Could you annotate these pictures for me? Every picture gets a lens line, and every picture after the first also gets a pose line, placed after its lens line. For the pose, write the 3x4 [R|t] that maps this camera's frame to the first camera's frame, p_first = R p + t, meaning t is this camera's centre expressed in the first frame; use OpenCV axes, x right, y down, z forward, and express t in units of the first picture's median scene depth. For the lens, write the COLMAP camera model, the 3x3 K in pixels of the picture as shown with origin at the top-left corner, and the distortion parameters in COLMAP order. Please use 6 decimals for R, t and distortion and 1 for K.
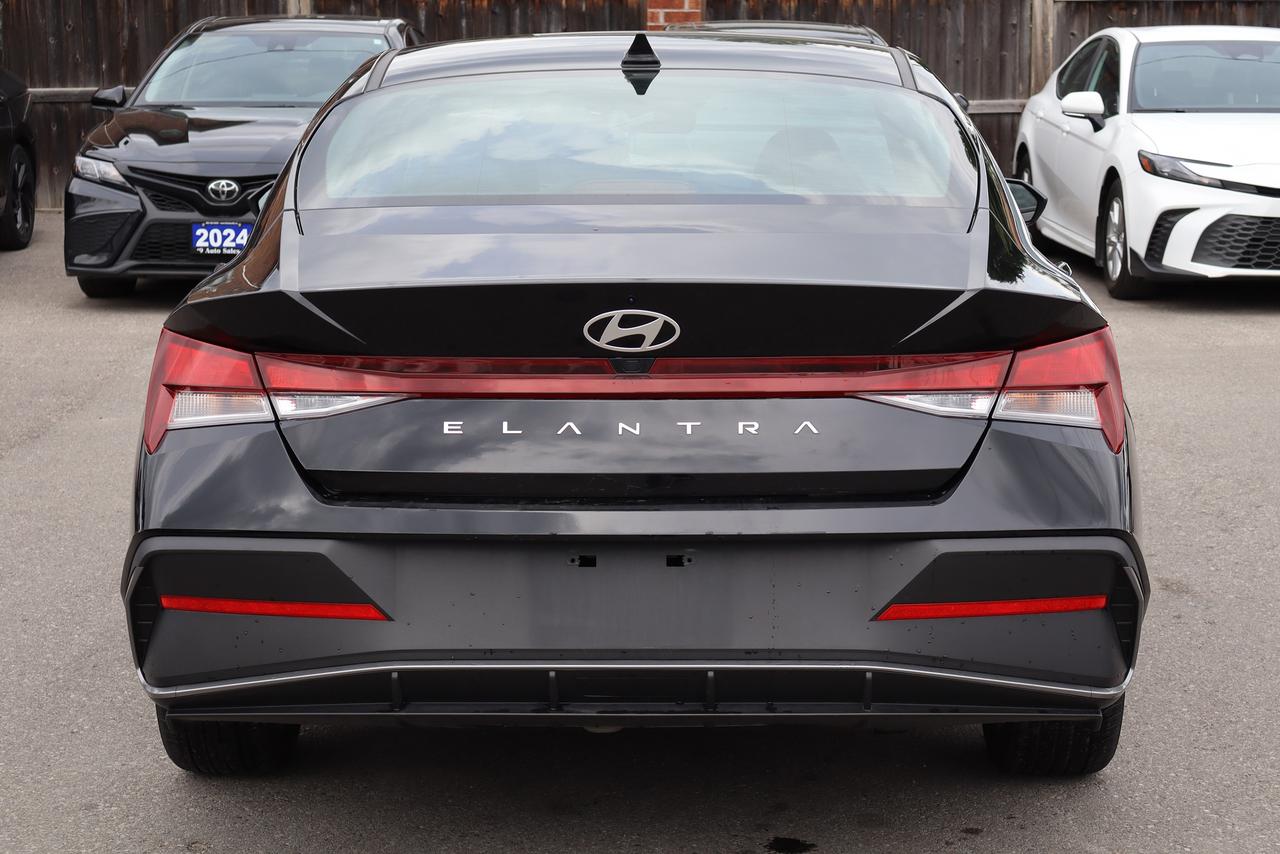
lens RADIAL K [[2604.7, 0, 636.2], [0, 2604.7, 421.7], [0, 0, 1]] dist [0.020452, 0.000000]
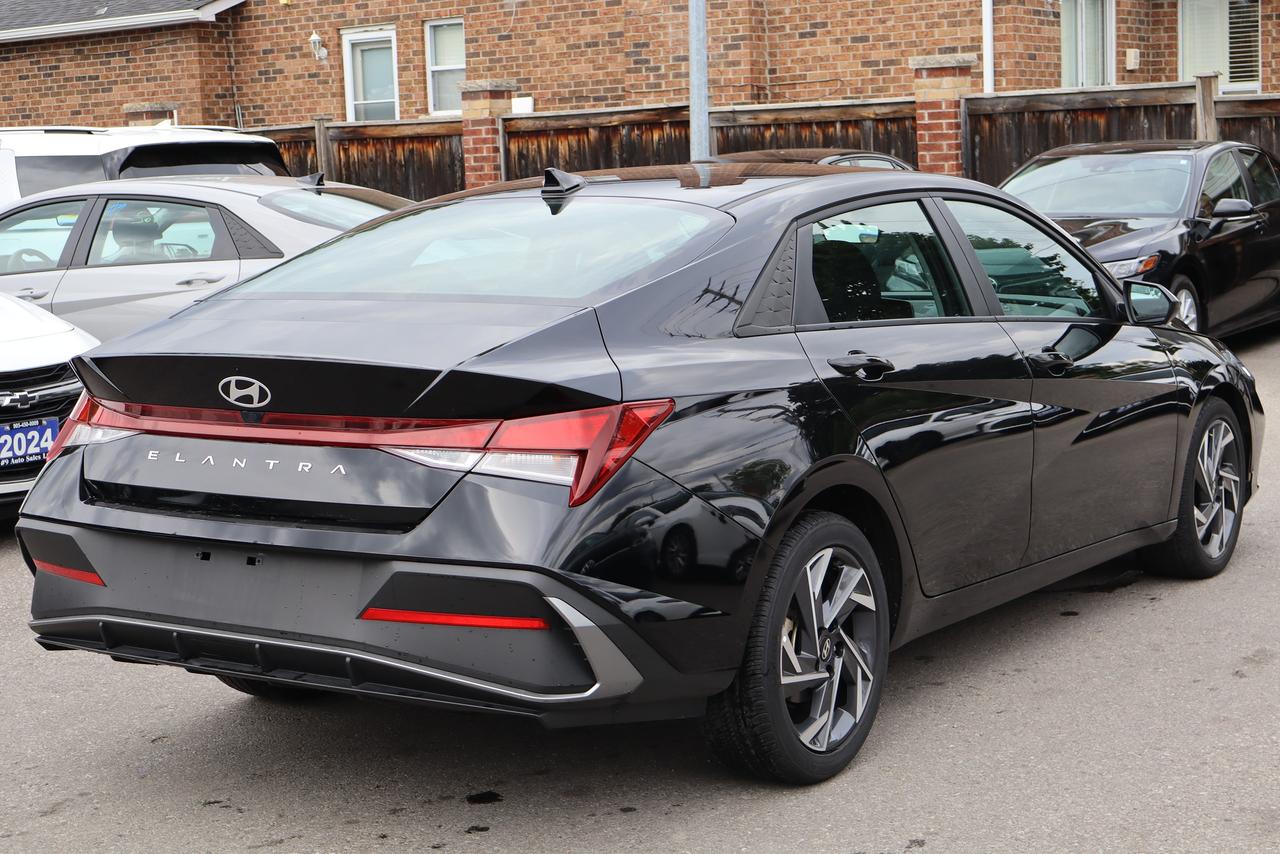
lens RADIAL K [[2138.8, 0, 647.2], [0, 2138.8, 430.4], [0, 0, 1]] dist [-0.033971, 0.000000]
pose [[0.837045, 0.048036, -0.545022, 0.264366], [-0.058106, 0.998310, -0.001252, -0.008510], [0.544040, 0.032717, 0.838421, 0.057003]]
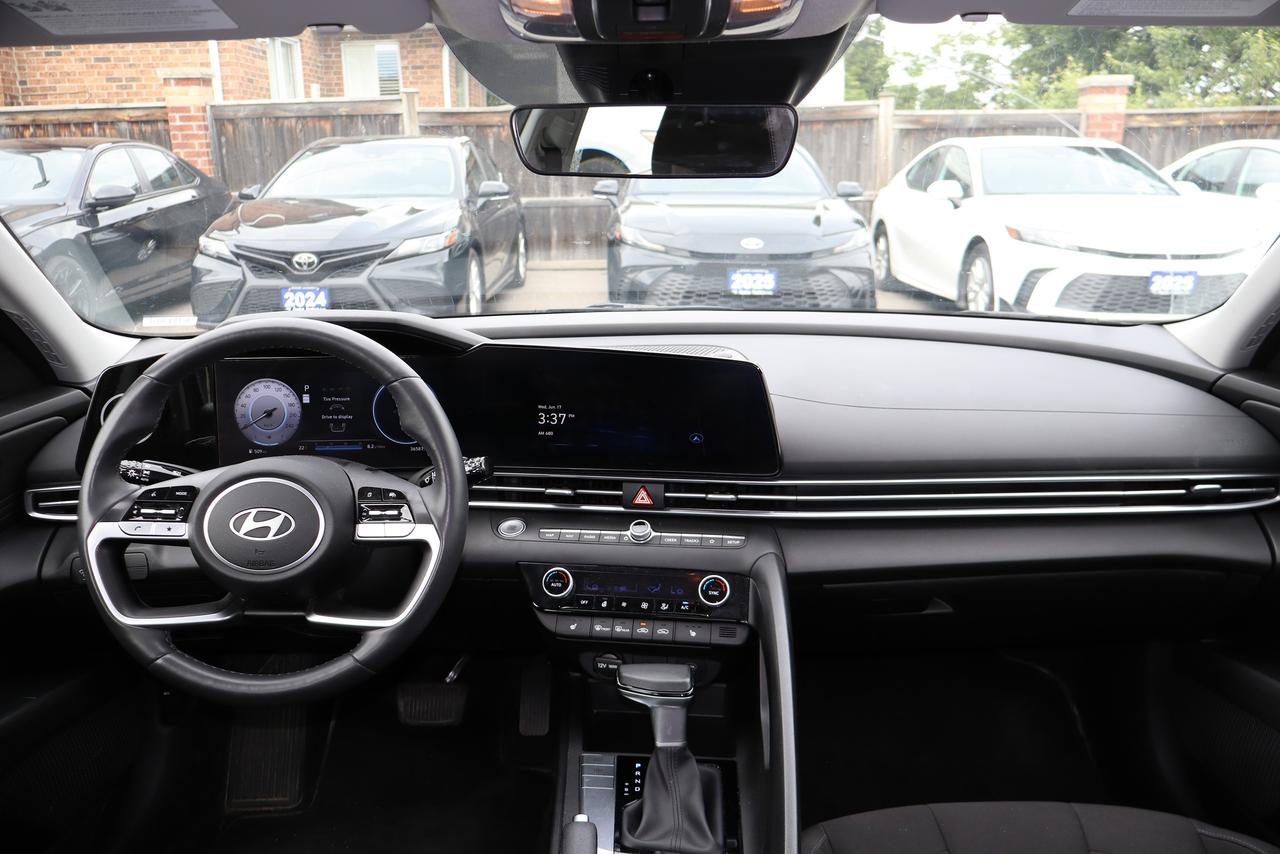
lens RADIAL K [[1056.9, 0, 636.2], [0, 1056.9, 419.1], [0, 0, 1]] dist [-0.041718, 0.045102]
pose [[0.999920, -0.012280, 0.003112, 0.001641], [0.012005, 0.996973, 0.076819, -0.049710], [-0.004046, -0.076776, 0.997040, 0.478599]]
